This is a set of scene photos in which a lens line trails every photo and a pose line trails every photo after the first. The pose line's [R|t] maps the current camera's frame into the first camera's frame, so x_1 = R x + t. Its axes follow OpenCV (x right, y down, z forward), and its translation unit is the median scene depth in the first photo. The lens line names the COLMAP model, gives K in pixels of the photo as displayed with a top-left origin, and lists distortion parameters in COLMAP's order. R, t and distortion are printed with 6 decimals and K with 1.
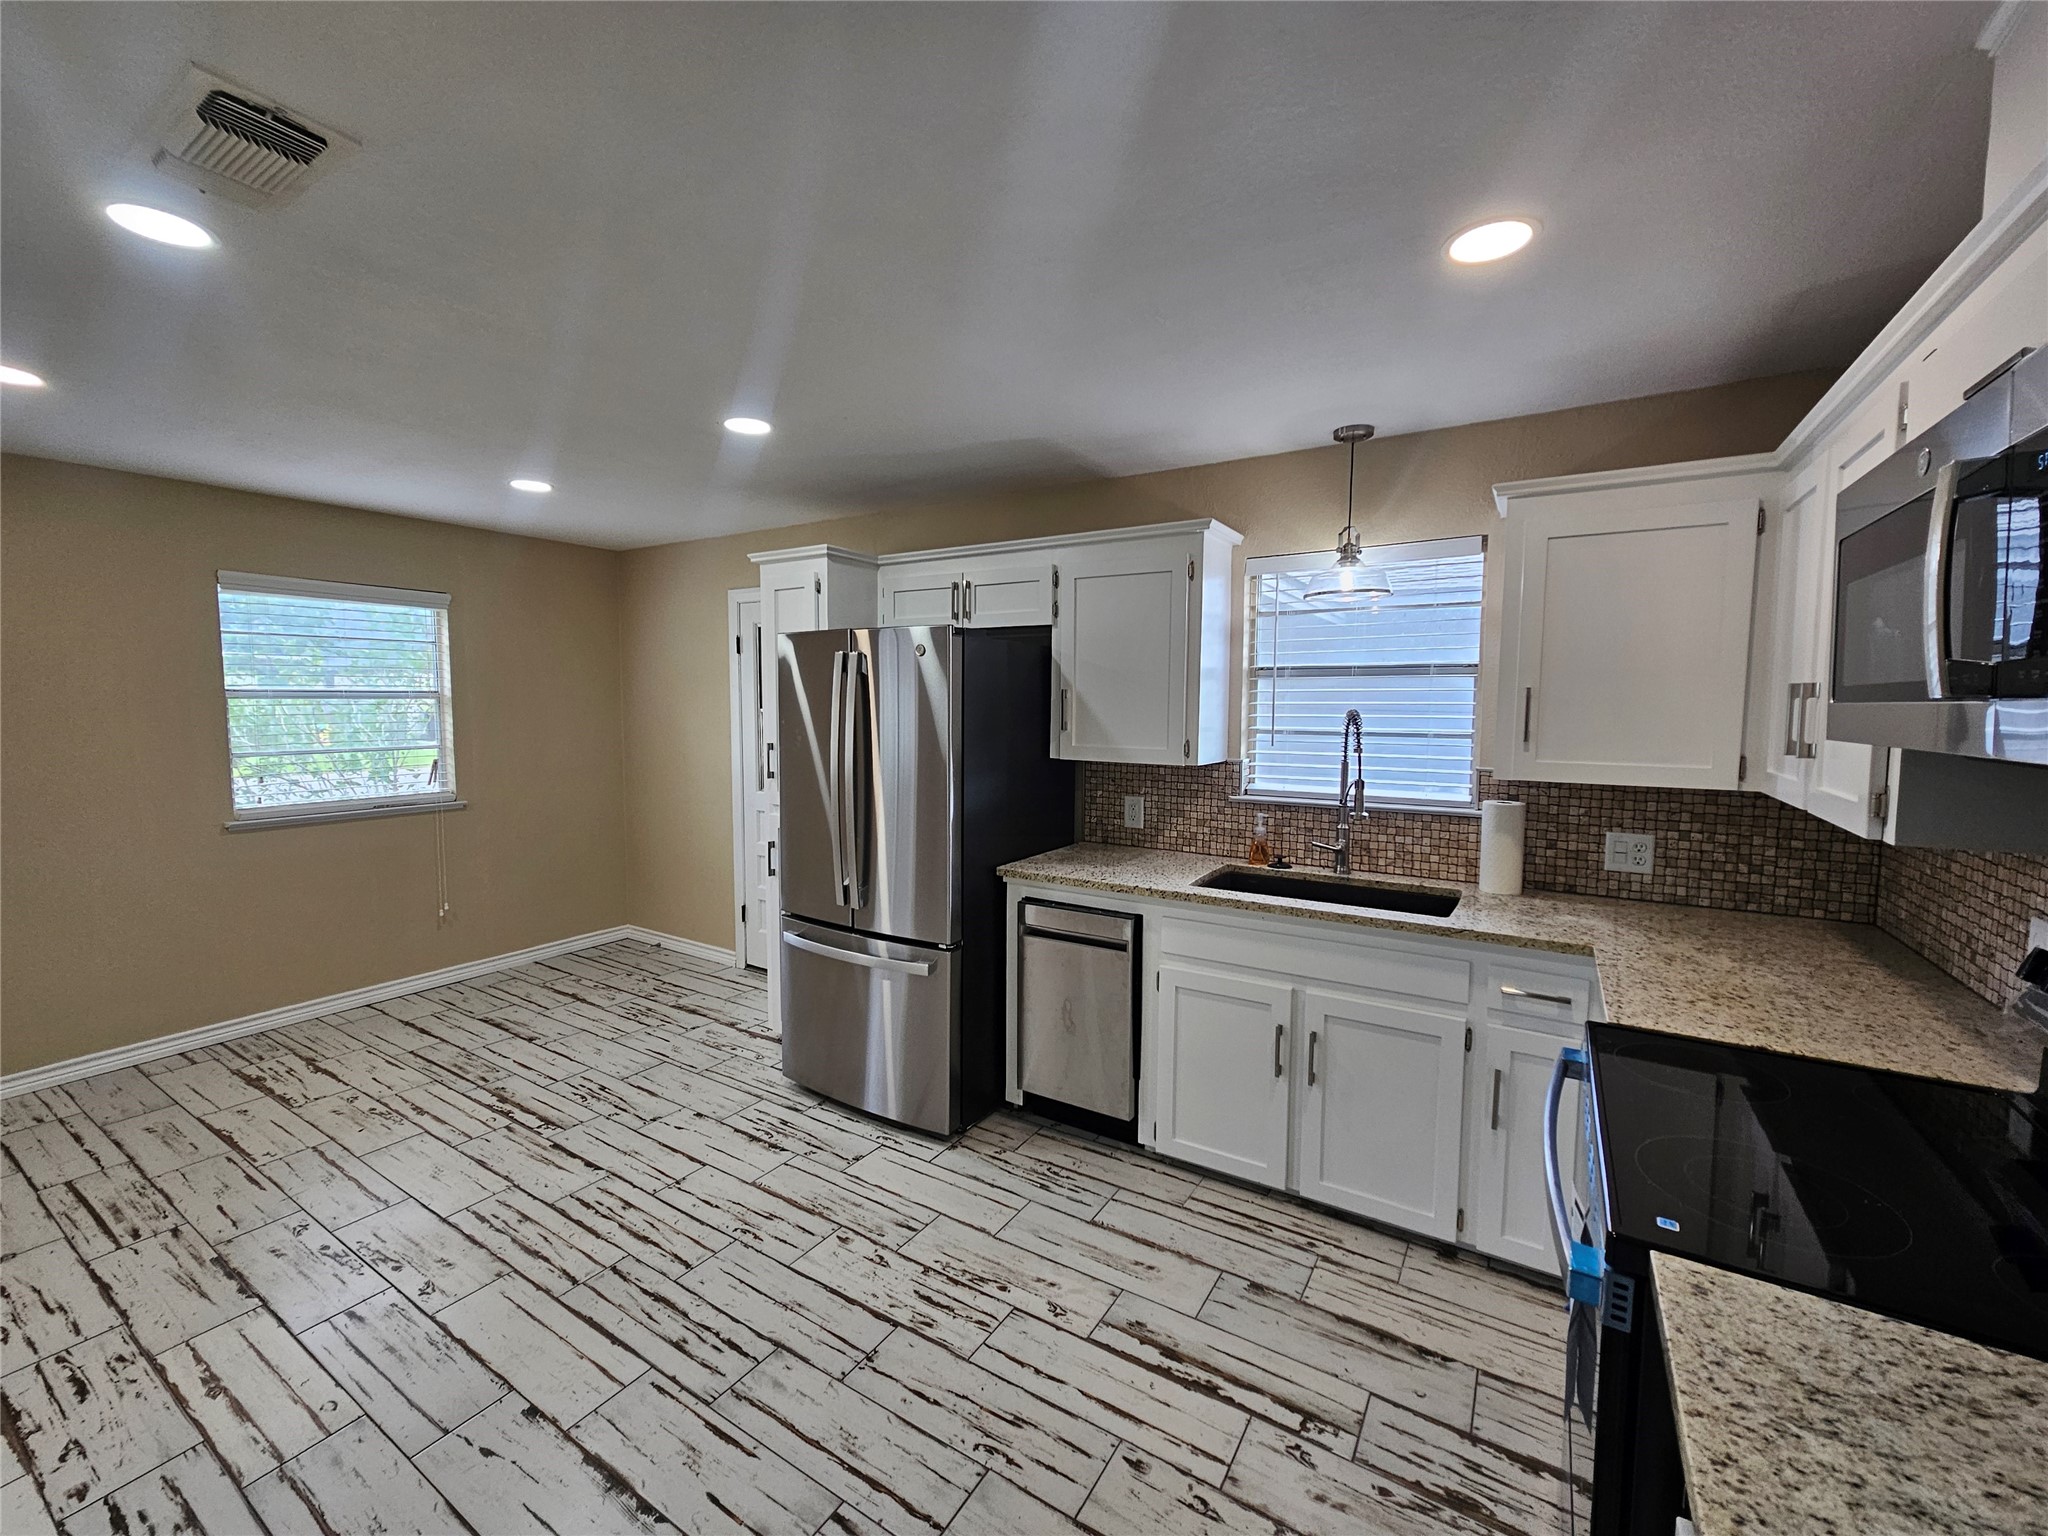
lens RADIAL K [[836.0, 0, 1025.3], [0, 836.0, 762.5], [0, 0, 1]] dist [-0.000502, 0.000109]
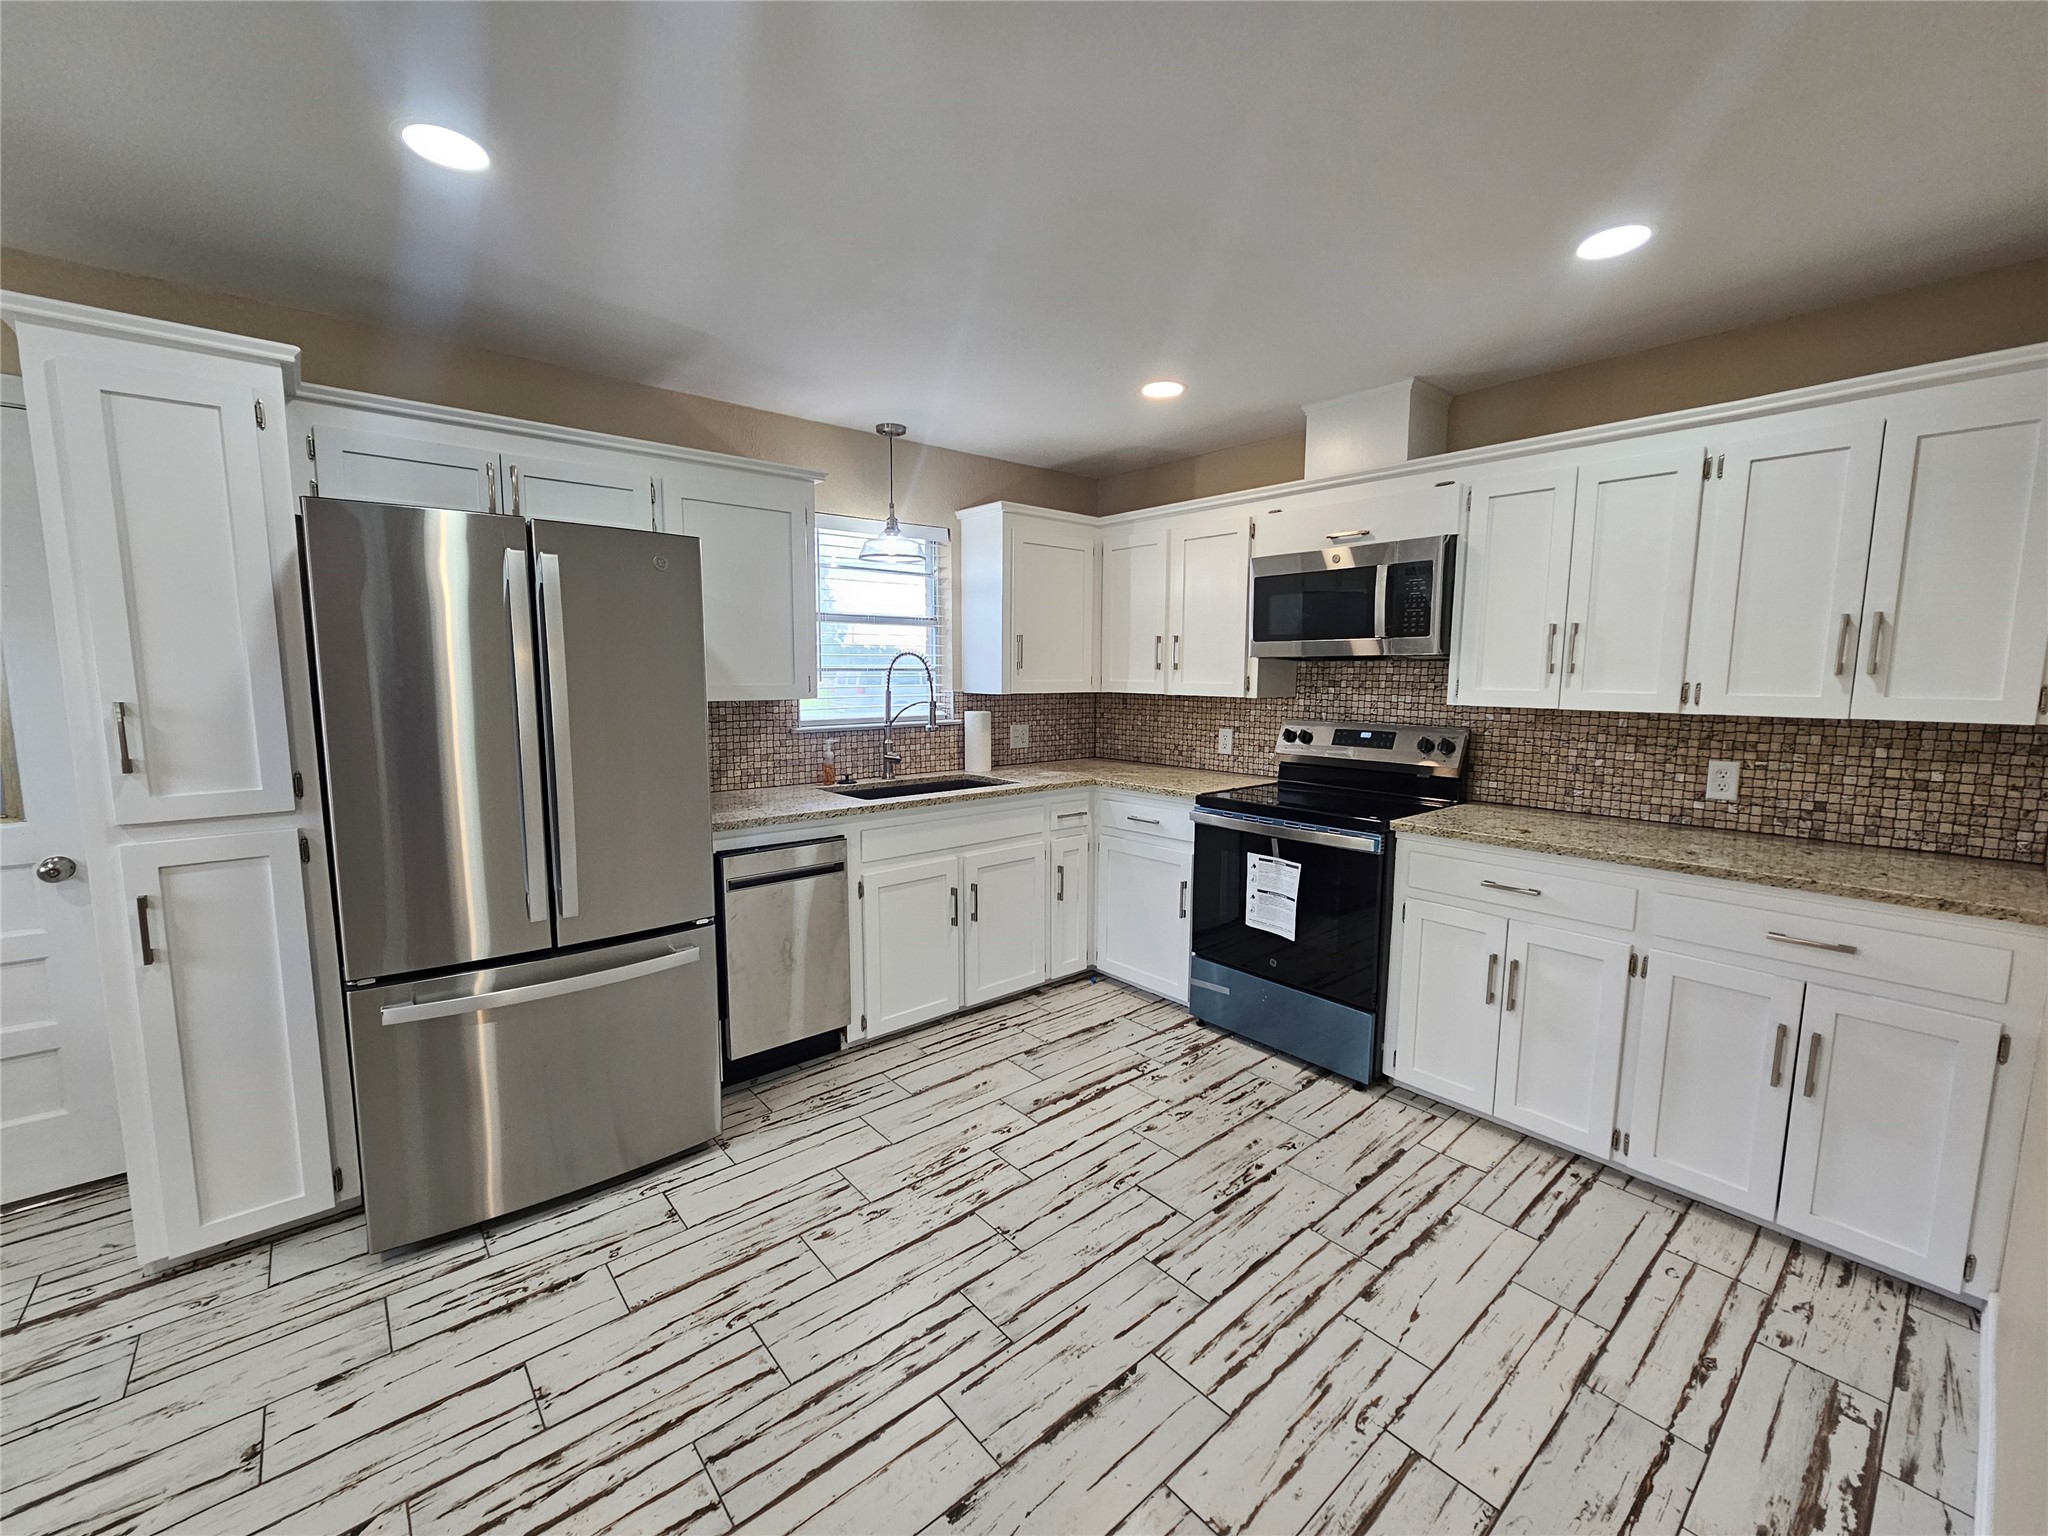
lens RADIAL K [[836.0, 0, 1025.3], [0, 836.0, 762.5], [0, 0, 1]] dist [-0.000502, 0.000109]
pose [[0.303269, -0.110158, 0.946516, -0.911454], [0.068848, 0.993233, 0.093536, 0.003717], [-0.950415, 0.036799, 0.308801, 0.490920]]
